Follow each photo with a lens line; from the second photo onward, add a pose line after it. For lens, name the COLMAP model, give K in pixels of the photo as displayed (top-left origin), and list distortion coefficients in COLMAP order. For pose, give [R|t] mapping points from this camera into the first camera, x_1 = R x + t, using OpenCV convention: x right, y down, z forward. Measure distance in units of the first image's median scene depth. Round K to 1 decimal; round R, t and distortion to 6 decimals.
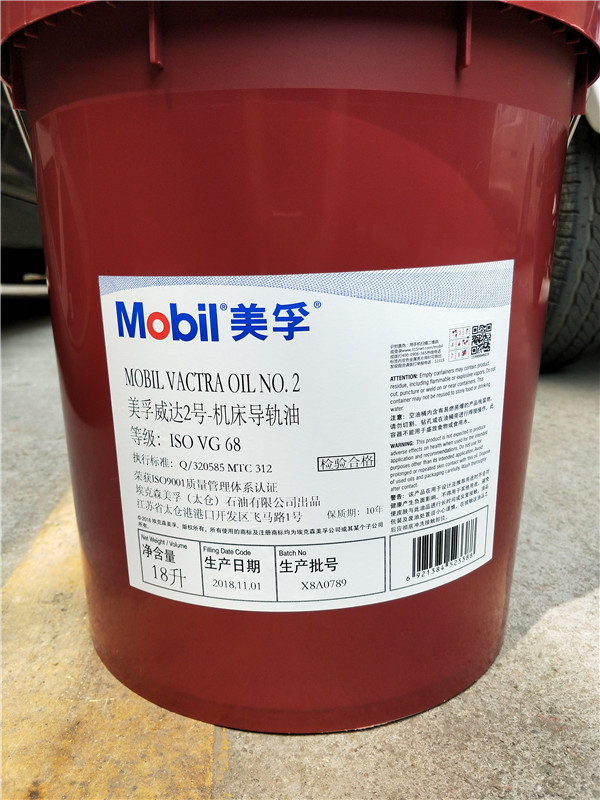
lens RADIAL K [[618.7, 0, 300.2], [0, 618.7, 418.2], [0, 0, 1]] dist [0.110805, -0.221280]
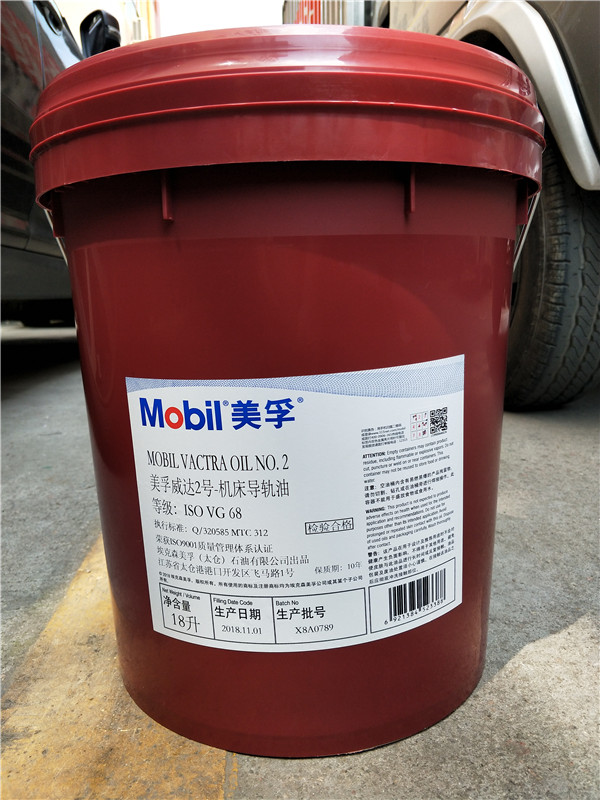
lens RADIAL K [[618.7, 0, 300.2], [0, 618.7, 418.2], [0, 0, 1]] dist [0.110805, -0.221280]
pose [[0.999091, -0.024672, -0.034776, 0.060224], [0.023029, 0.998635, -0.046876, -0.077051], [0.035885, 0.046033, 0.998295, -0.203296]]
